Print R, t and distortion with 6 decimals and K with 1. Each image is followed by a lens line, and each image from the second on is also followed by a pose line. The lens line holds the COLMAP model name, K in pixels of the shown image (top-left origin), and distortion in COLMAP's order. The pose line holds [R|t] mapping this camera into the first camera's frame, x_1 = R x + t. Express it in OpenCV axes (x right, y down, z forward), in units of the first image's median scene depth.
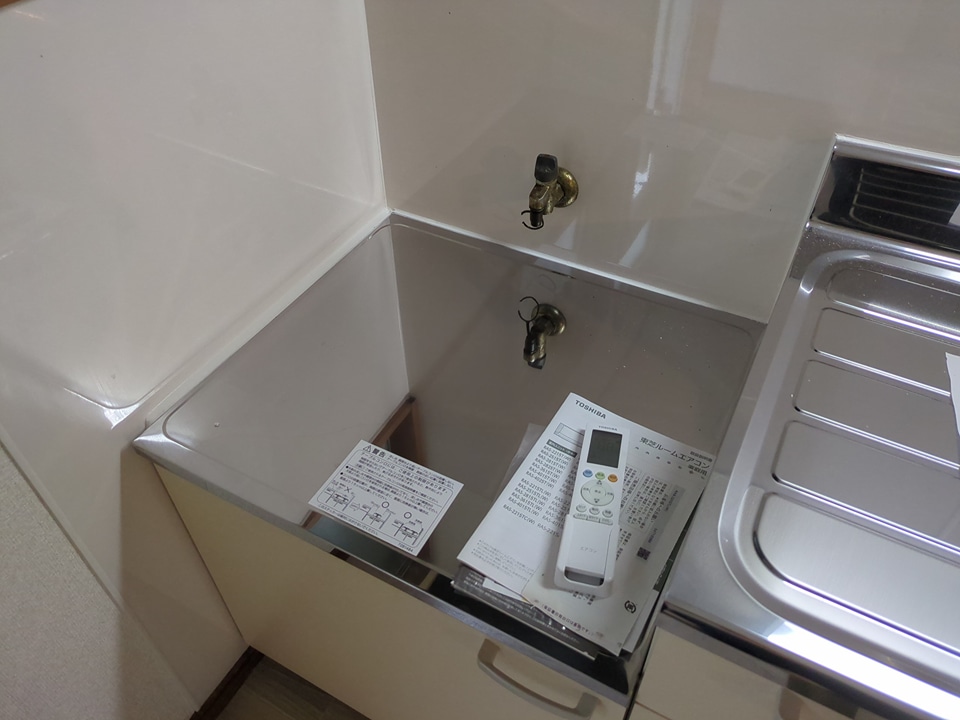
lens RADIAL K [[705.1, 0, 470.2], [0, 705.1, 356.7], [0, 0, 1]] dist [0.018853, -0.006749]
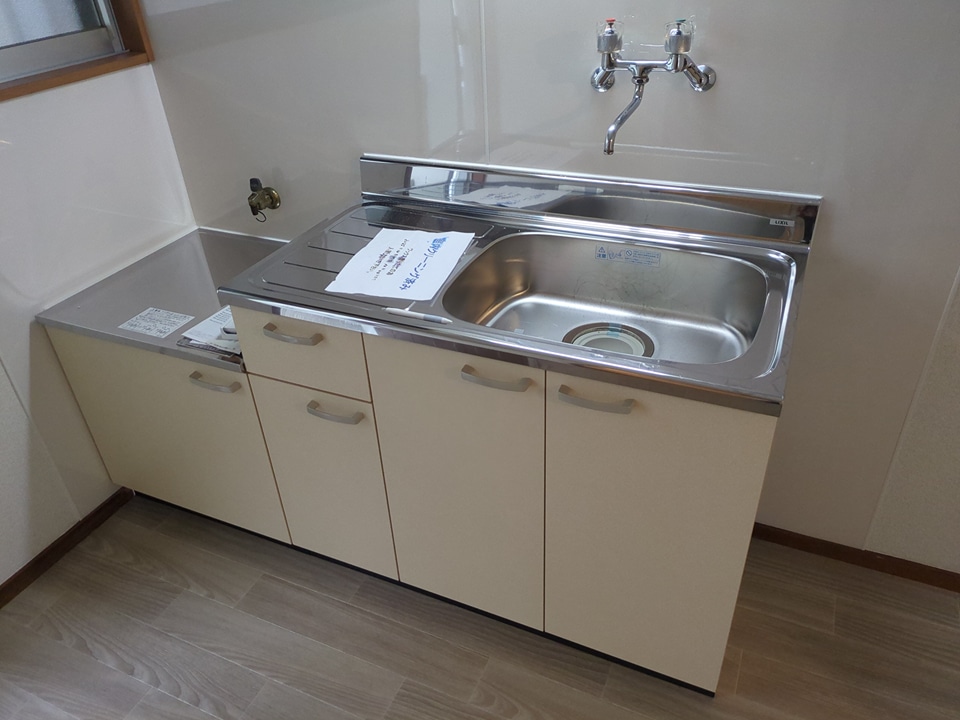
lens RADIAL K [[705.1, 0, 470.2], [0, 705.1, 356.7], [0, 0, 1]] dist [0.018853, -0.006749]
pose [[0.996741, -0.073731, 0.032725, 0.610004], [0.078762, 0.977162, -0.197361, 0.650449], [-0.017426, 0.199295, 0.979785, -0.876712]]
